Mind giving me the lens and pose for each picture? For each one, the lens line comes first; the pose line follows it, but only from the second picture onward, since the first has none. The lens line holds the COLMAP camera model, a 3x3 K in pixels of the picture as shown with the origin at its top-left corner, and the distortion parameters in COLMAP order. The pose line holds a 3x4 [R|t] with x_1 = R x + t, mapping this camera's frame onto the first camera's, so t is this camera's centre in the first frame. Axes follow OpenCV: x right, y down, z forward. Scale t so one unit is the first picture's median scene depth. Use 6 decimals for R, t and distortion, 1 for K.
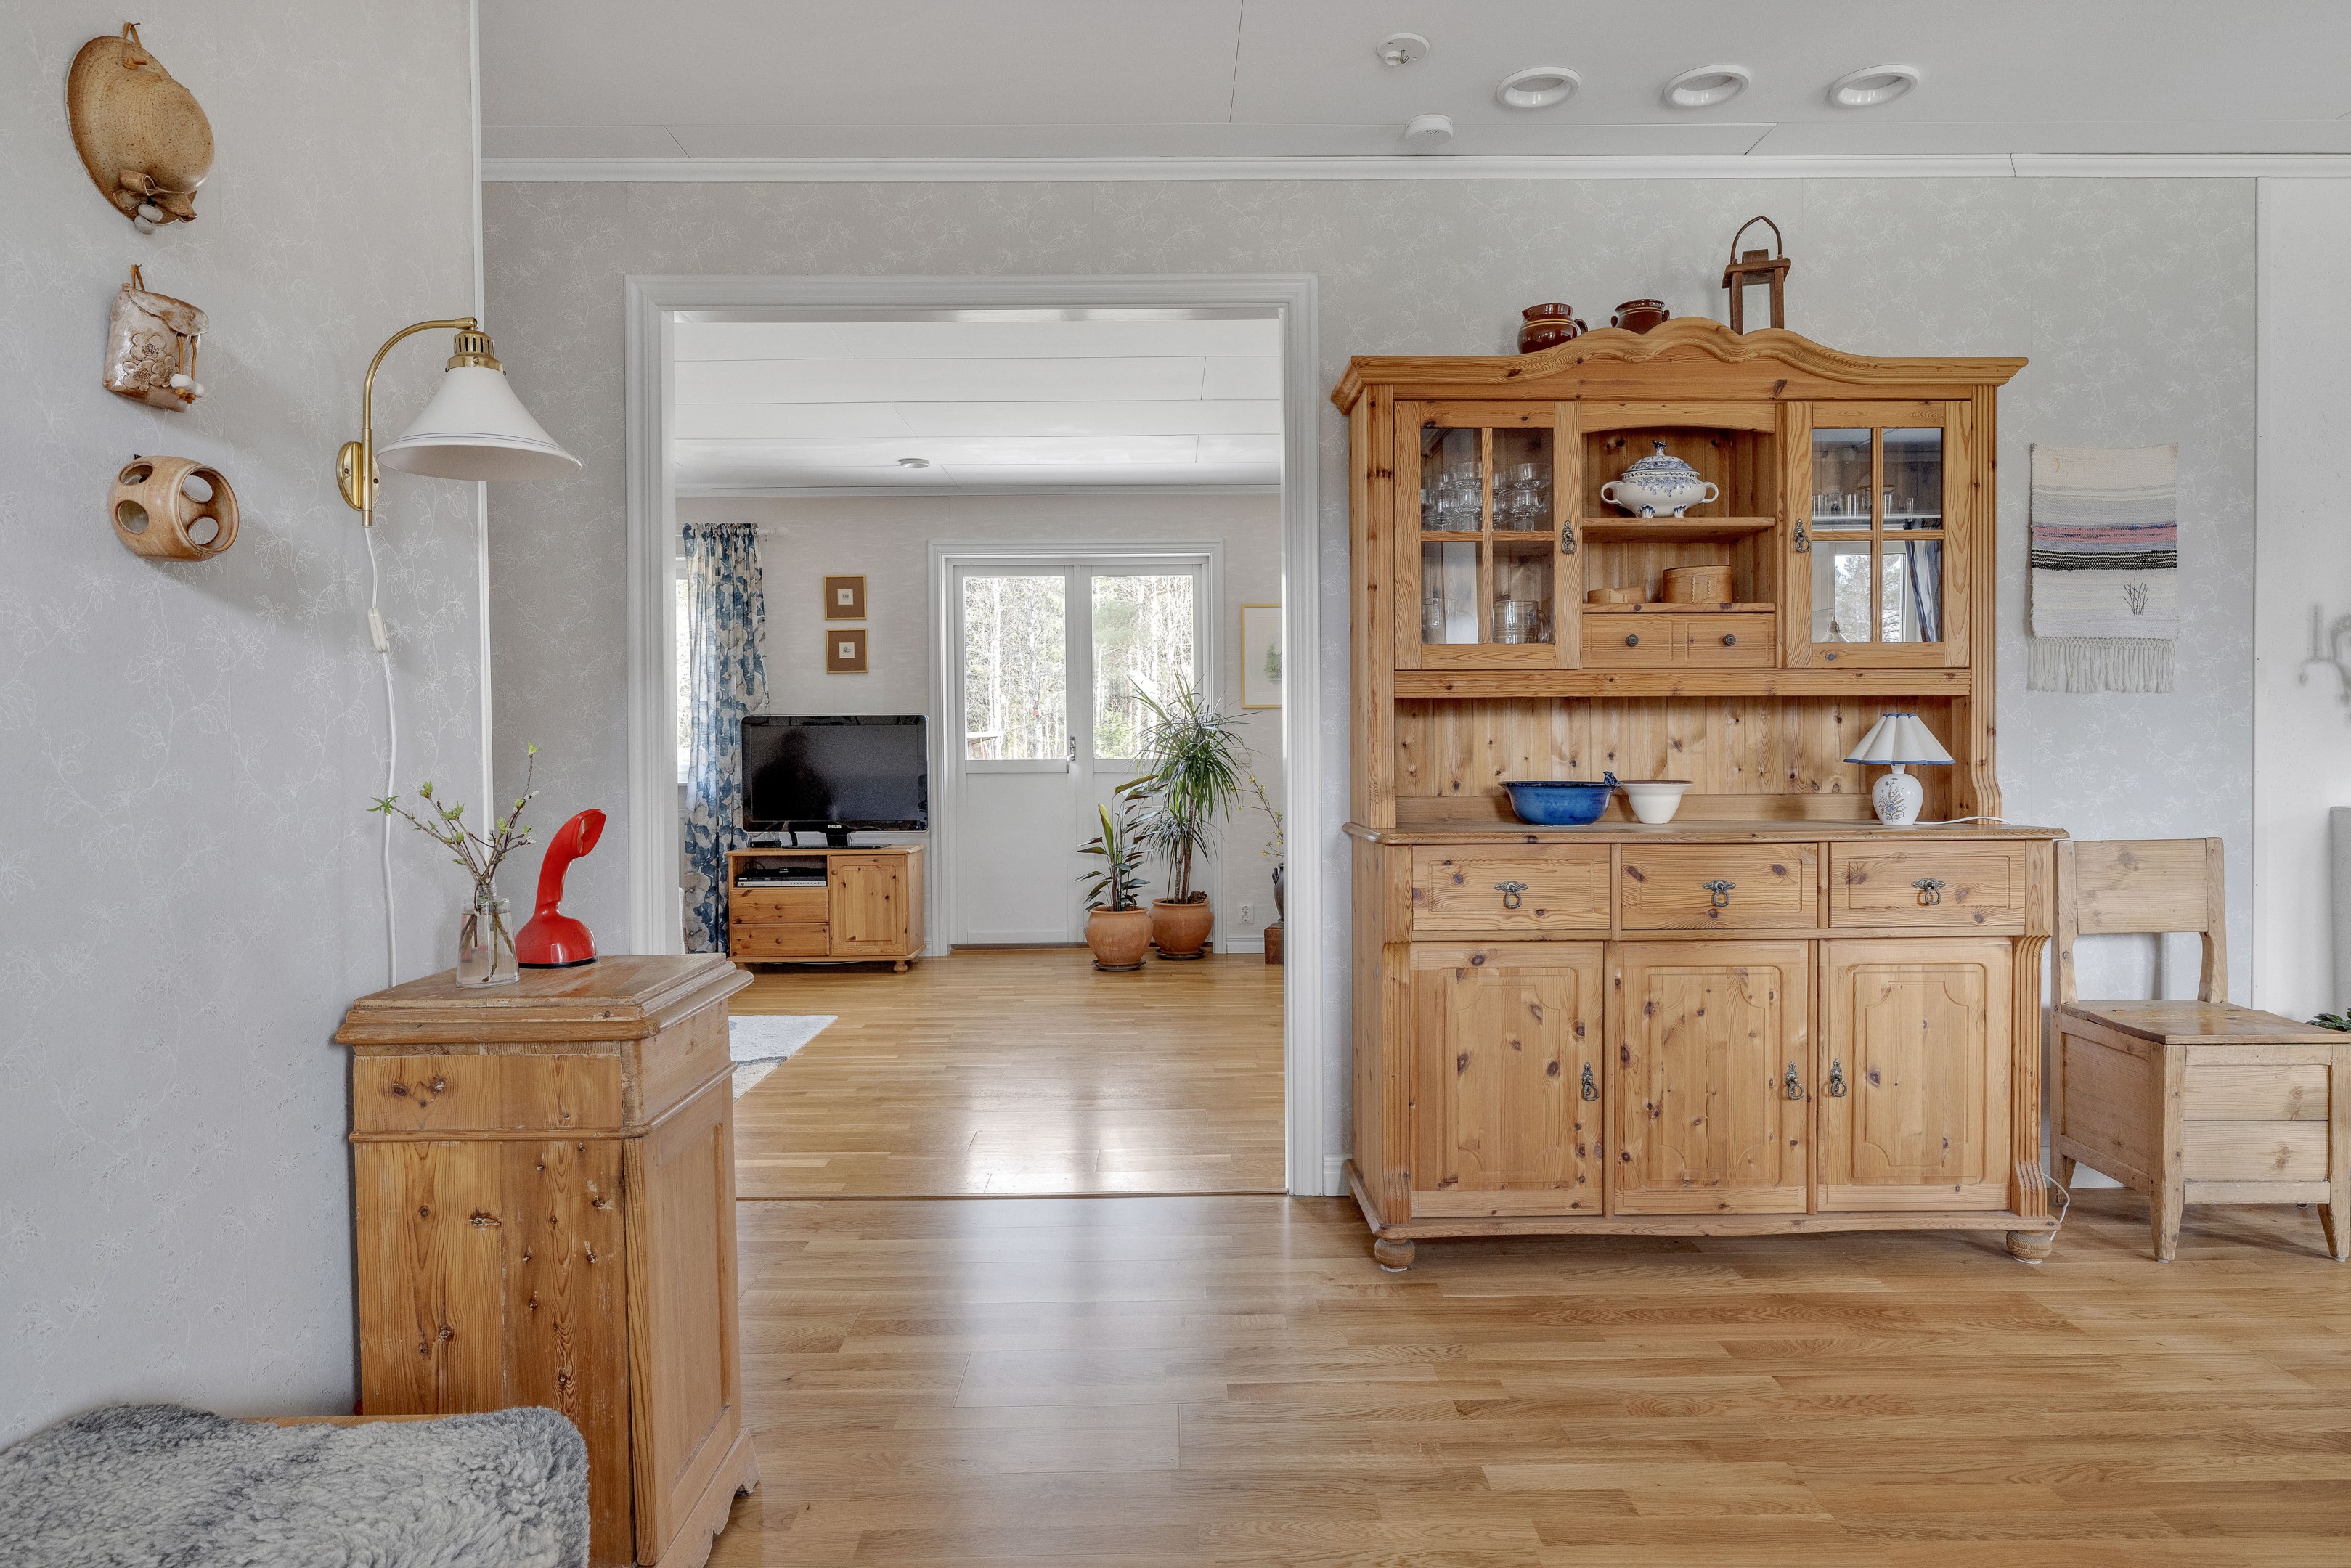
lens RADIAL K [[1499.0, 0, 1175.5], [0, 1499.0, 784.0], [0, 0, 1]] dist [-0.003174, -0.001228]
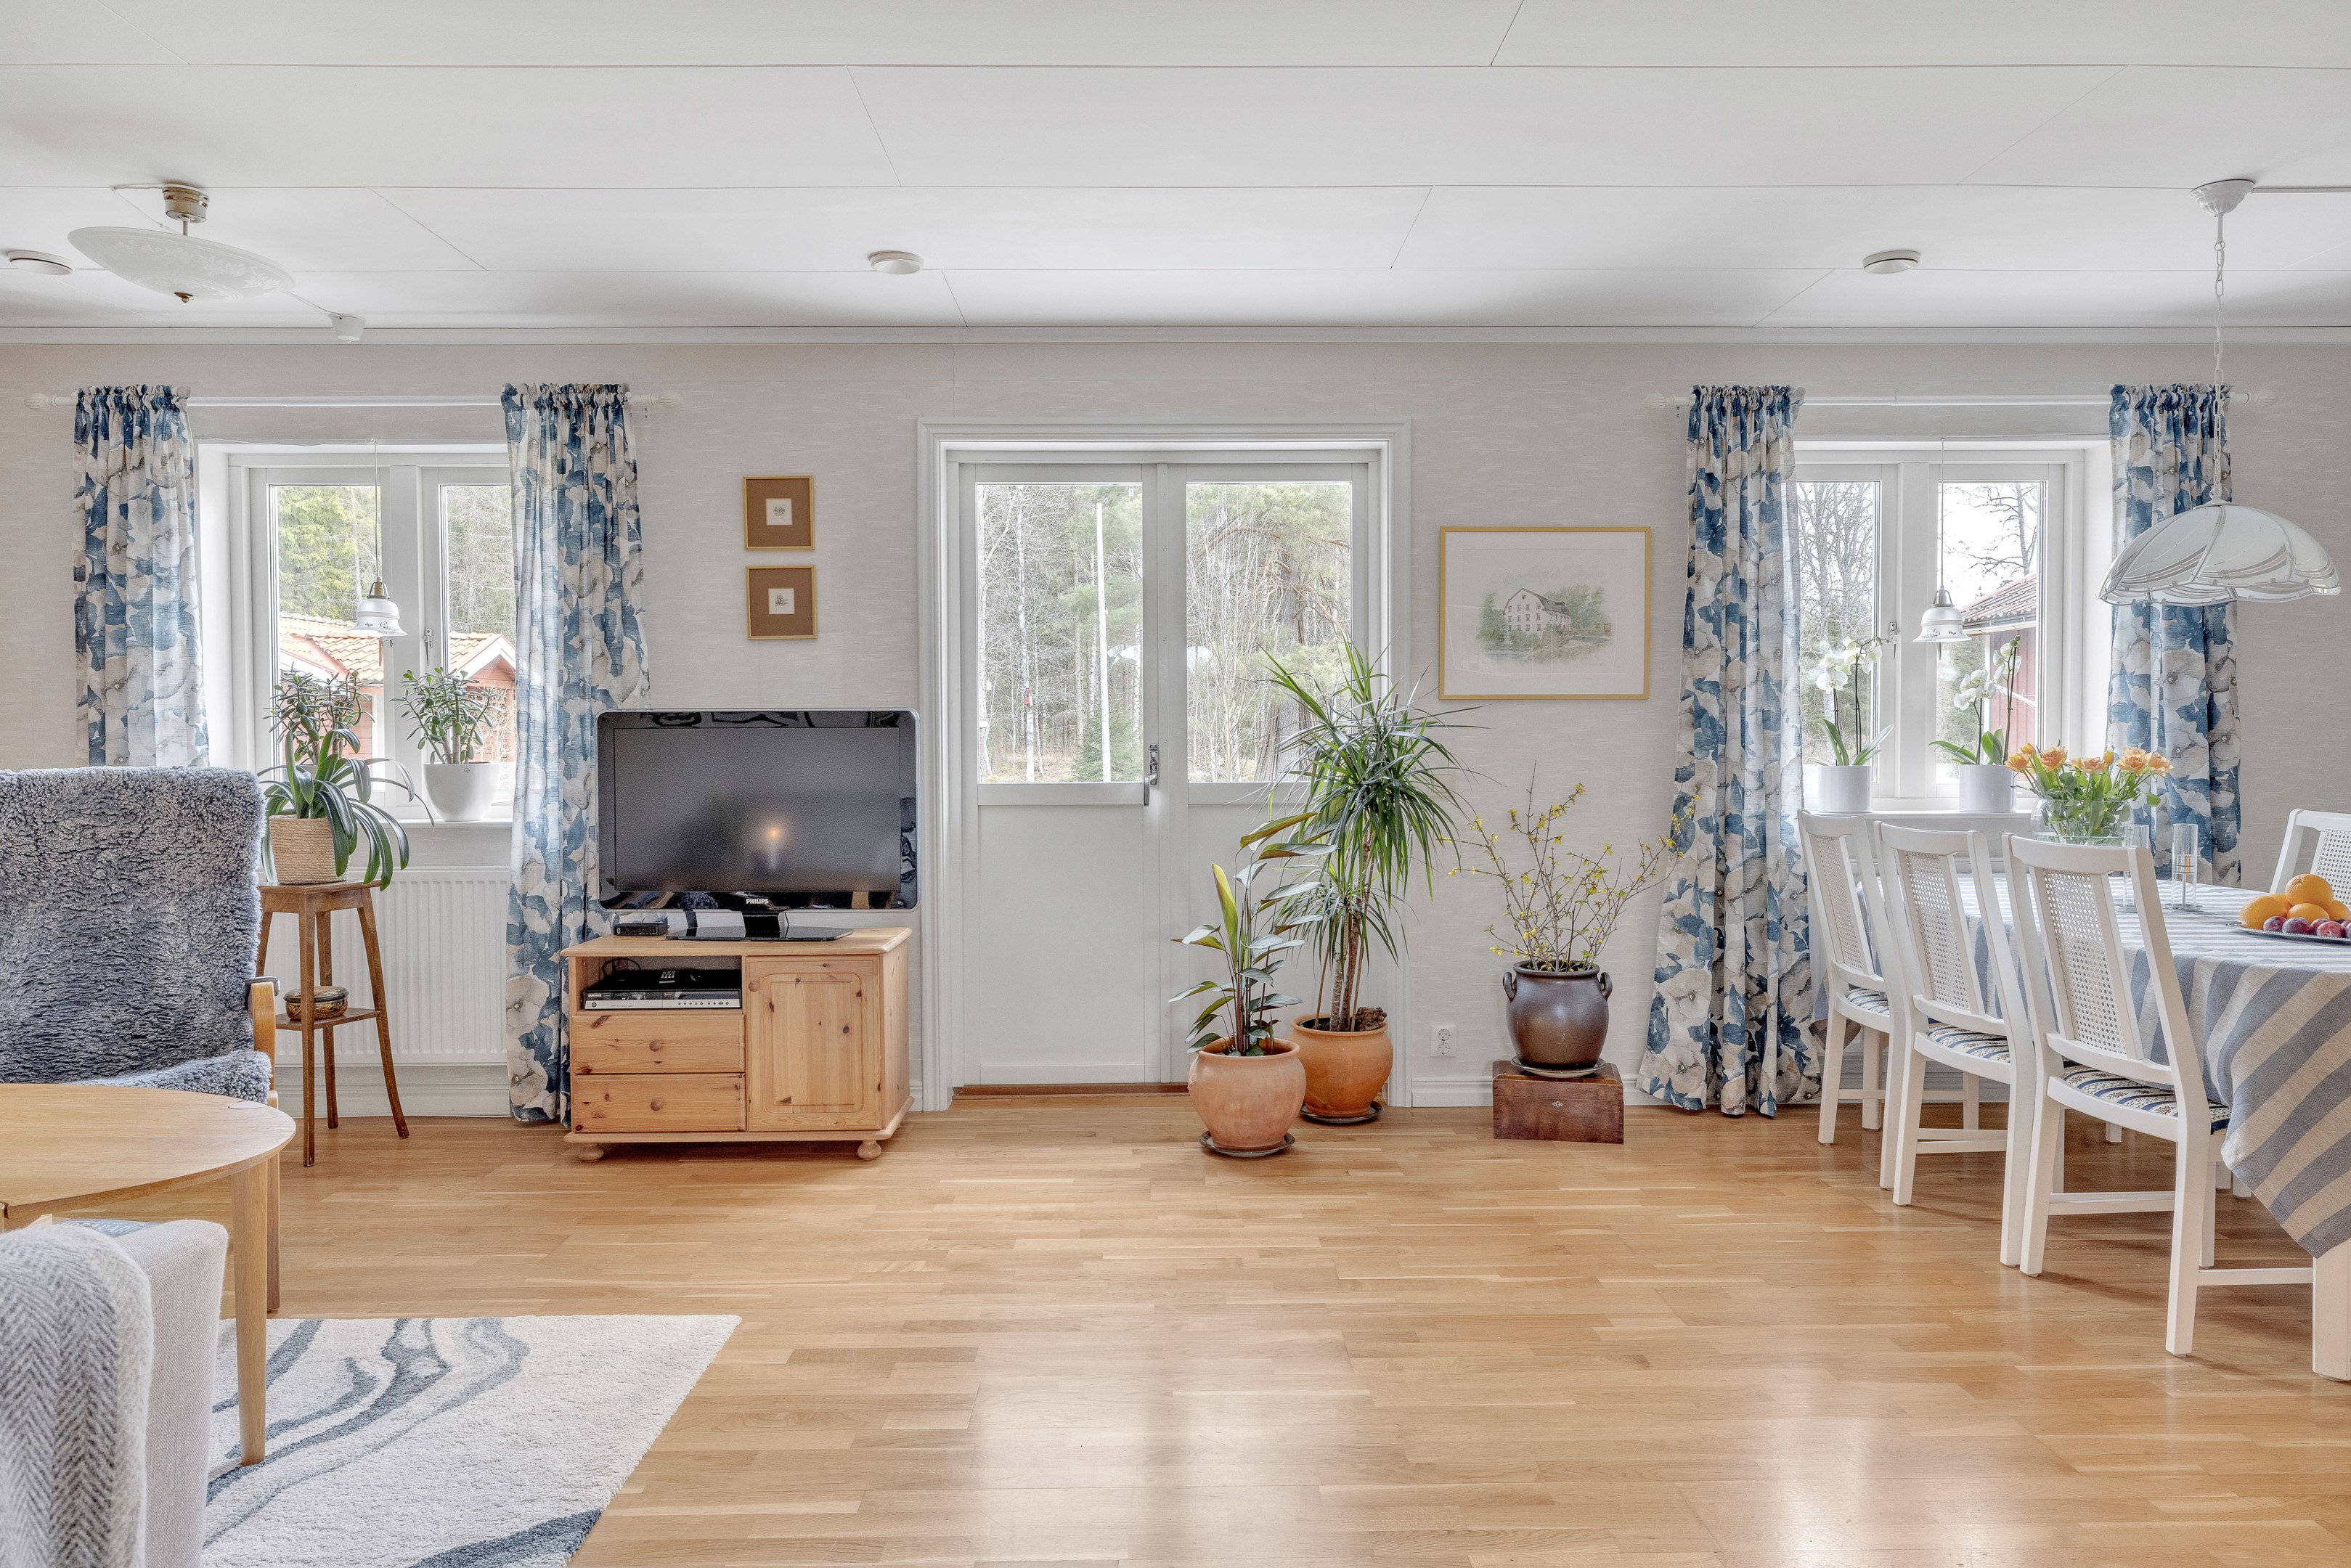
lens RADIAL K [[1499.0, 0, 1175.5], [0, 1499.0, 784.0], [0, 0, 1]] dist [-0.003174, -0.001228]
pose [[0.999884, 0.003830, 0.014743, -0.071811], [-0.003963, 0.999951, 0.009020, -0.022819], [-0.014707, -0.009078, 0.999851, 0.405771]]
